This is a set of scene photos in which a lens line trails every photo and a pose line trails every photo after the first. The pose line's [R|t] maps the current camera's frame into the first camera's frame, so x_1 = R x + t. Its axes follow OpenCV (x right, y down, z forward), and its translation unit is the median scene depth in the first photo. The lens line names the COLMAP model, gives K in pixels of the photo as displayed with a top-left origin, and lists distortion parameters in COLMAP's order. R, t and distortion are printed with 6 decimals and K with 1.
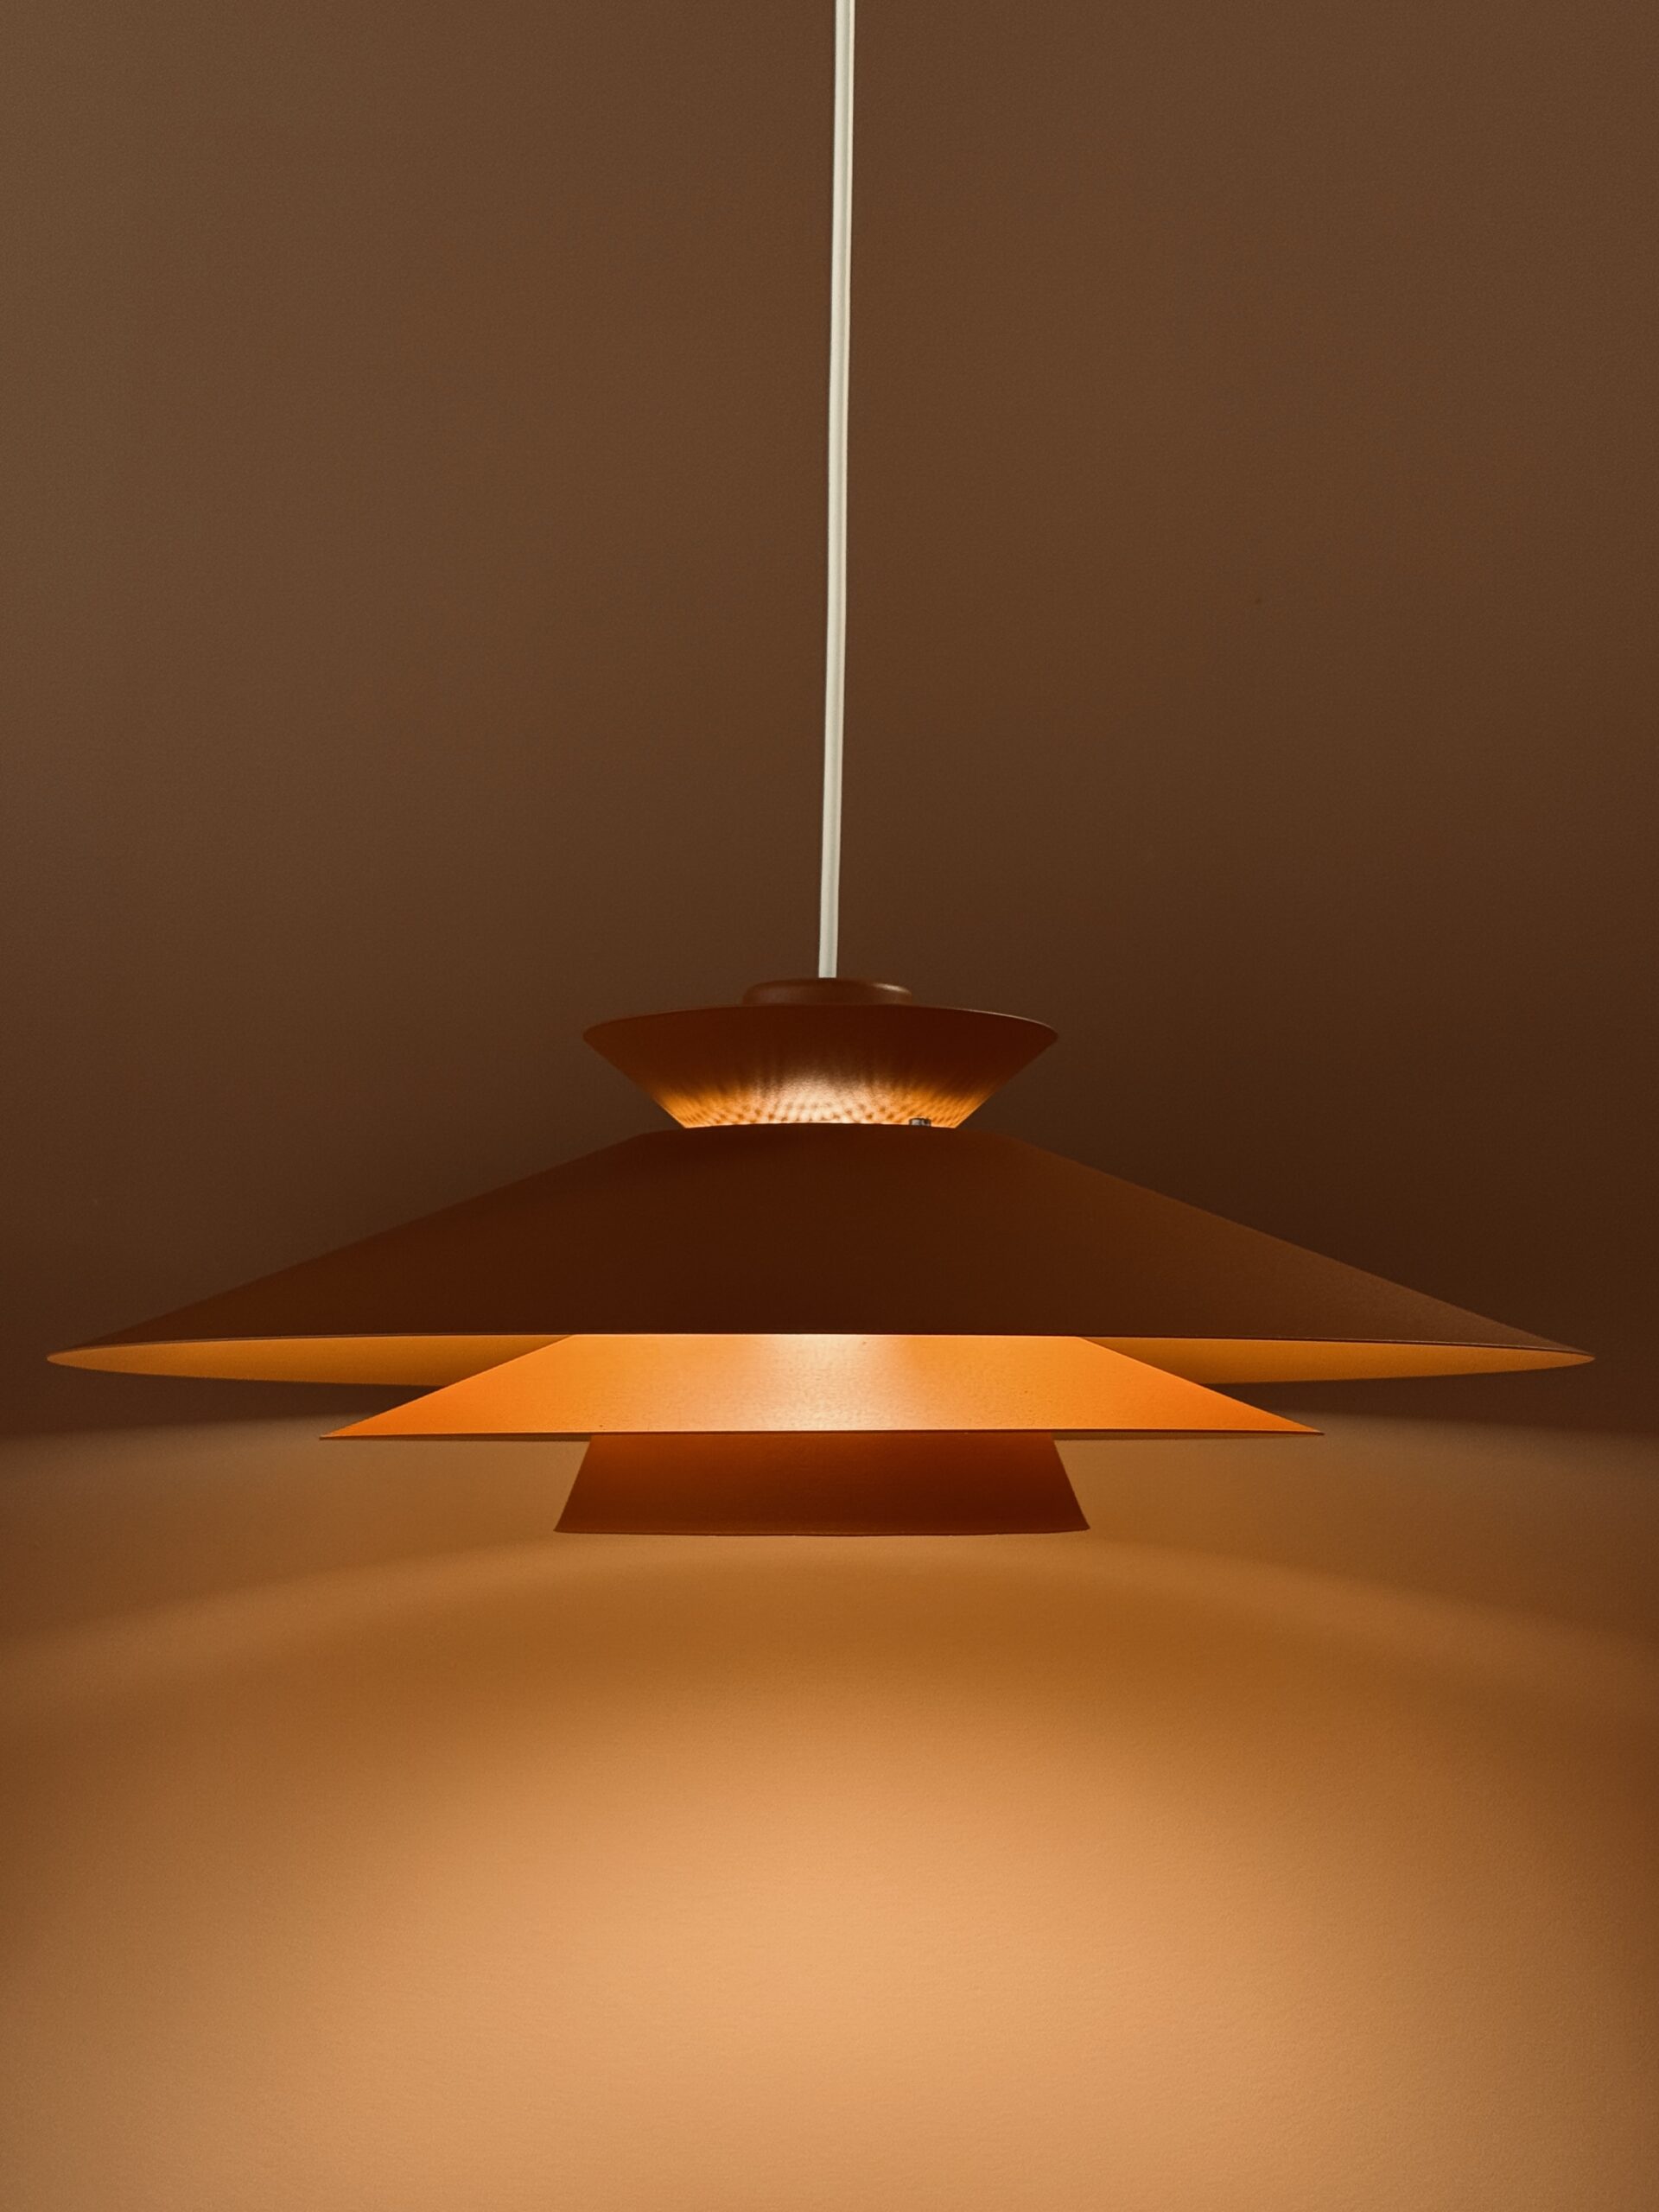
lens RADIAL K [[3105.2, 0, 829.5], [0, 3105.2, 1106.0], [0, 0, 1]] dist [-0.008626, -0.010231]
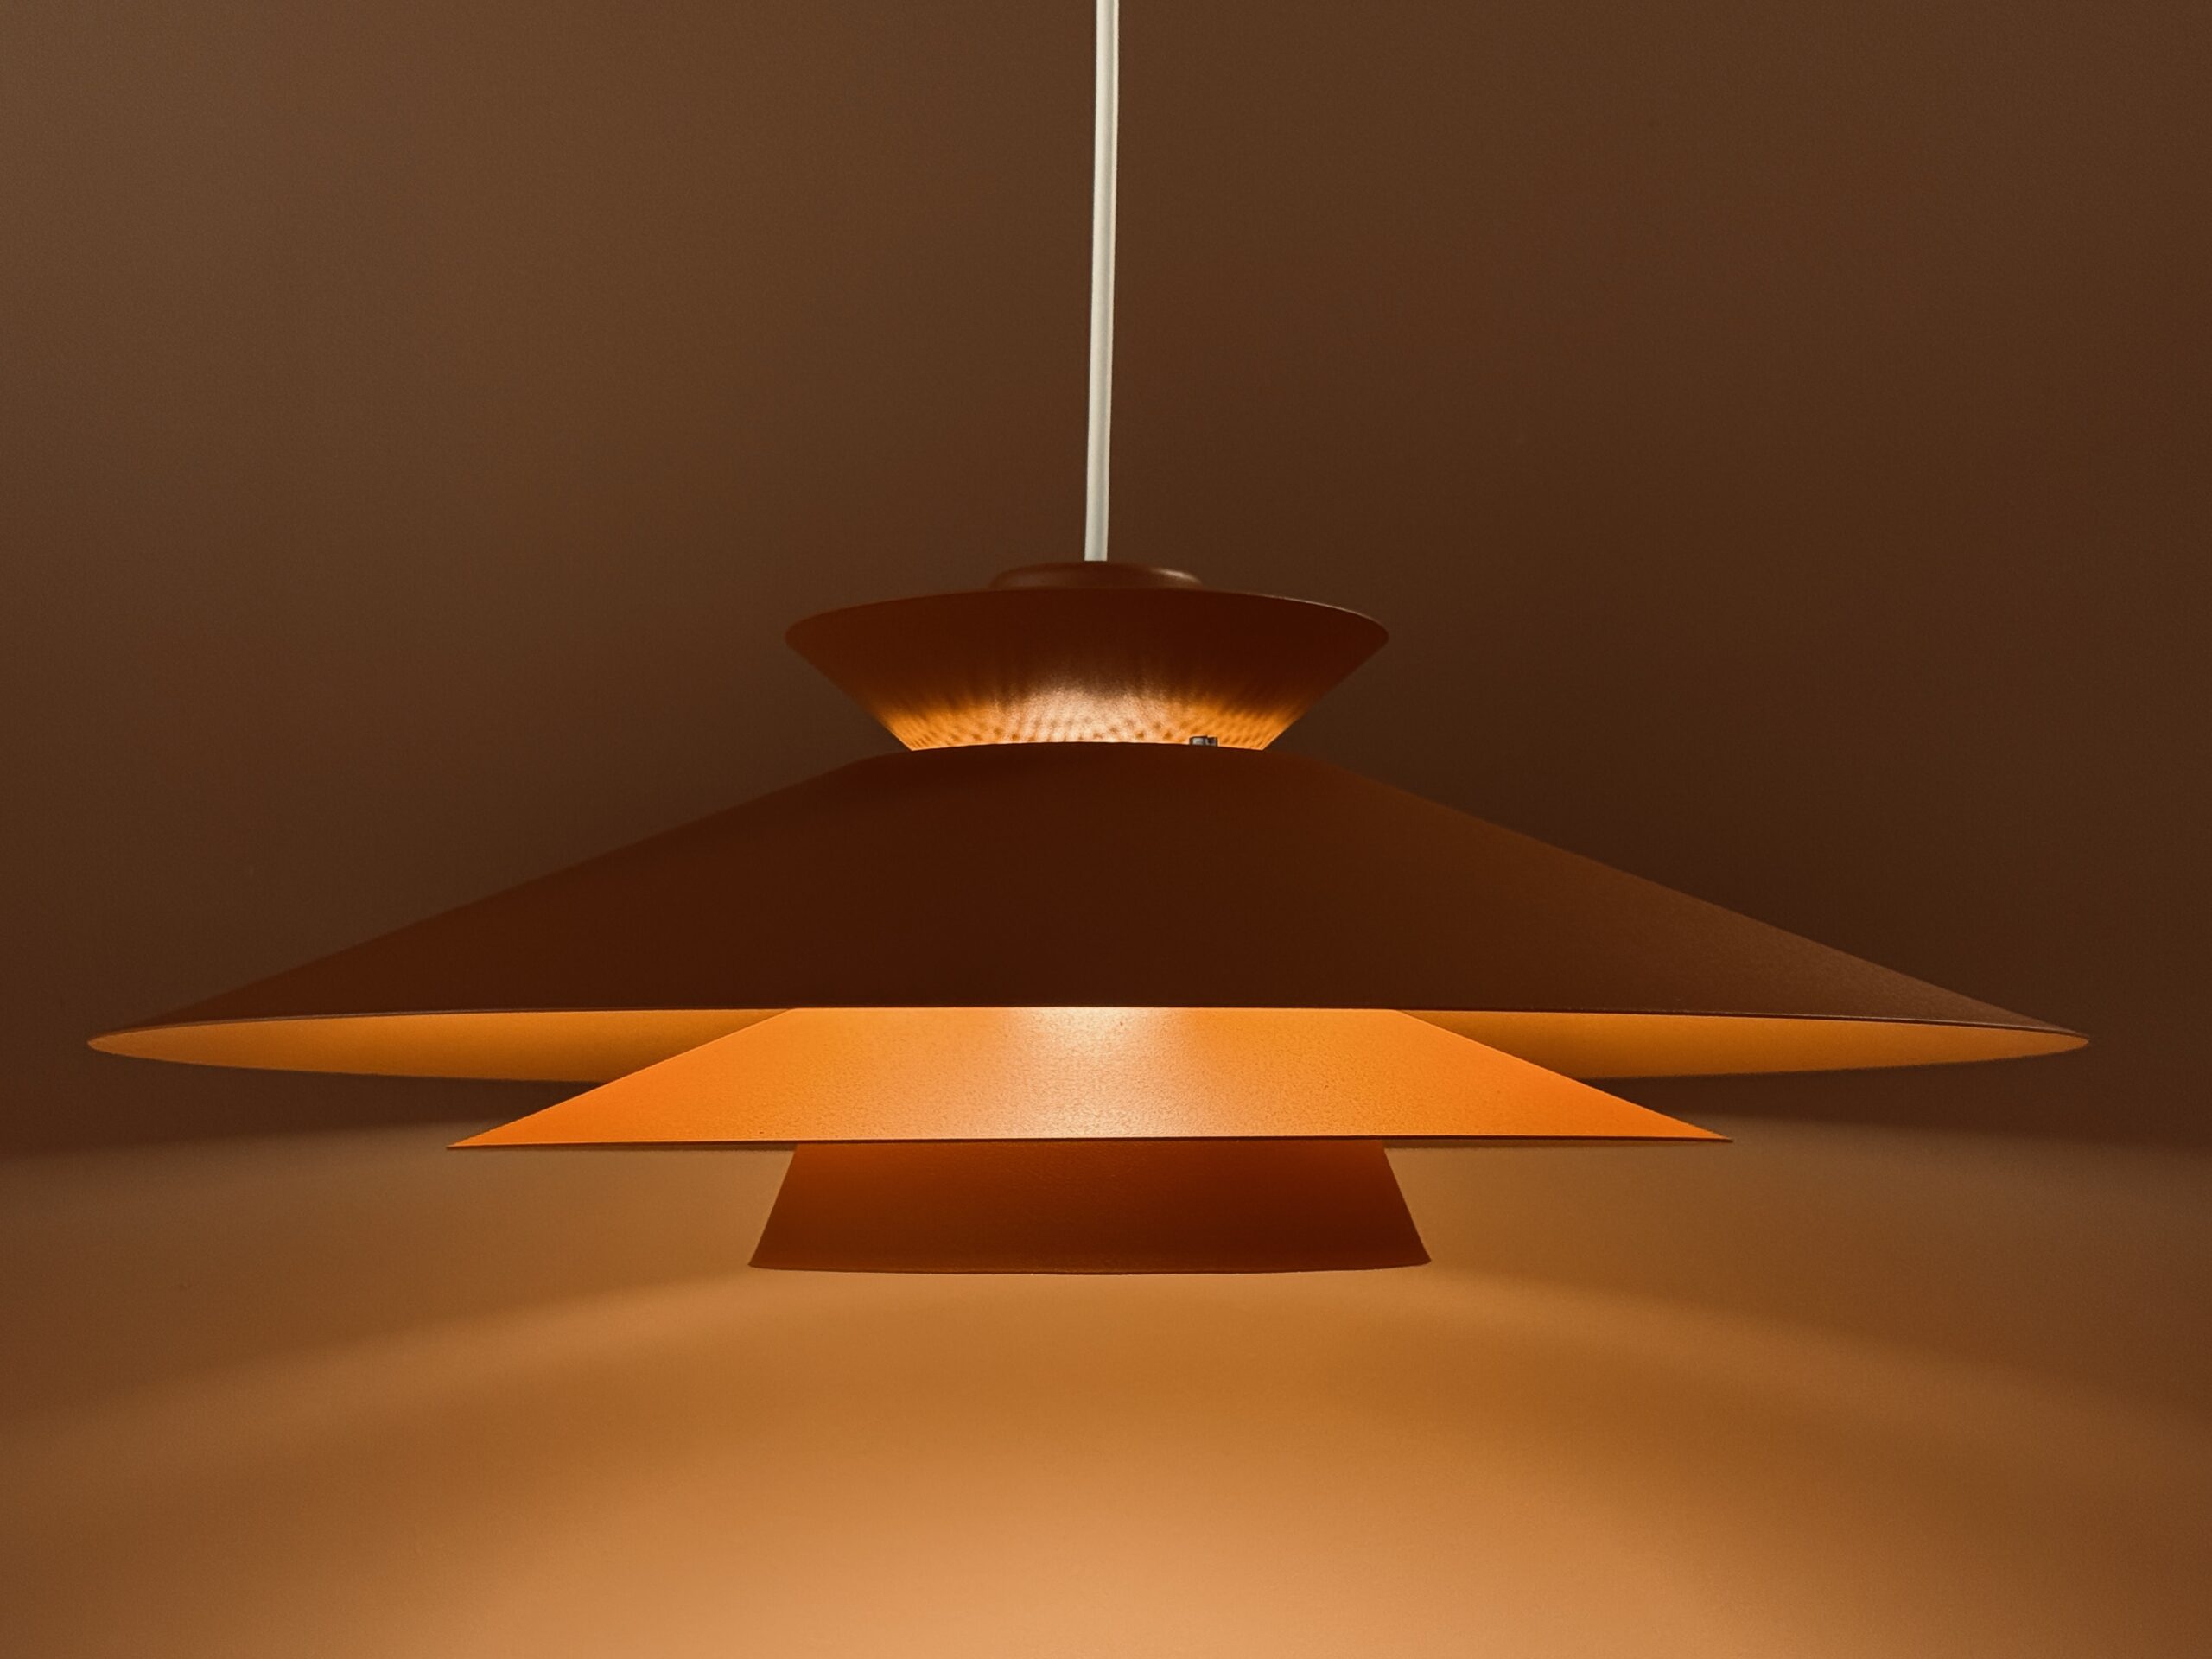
lens RADIAL K [[3105.2, 0, 1106.0], [0, 3105.2, 829.5], [0, 0, 1]] dist [-0.008626, -0.010231]
pose [[0.996470, -0.008271, -0.083541, 0.069290], [0.008712, 0.999950, 0.004920, 0.023148], [0.083496, -0.005630, 0.996492, 0.220576]]
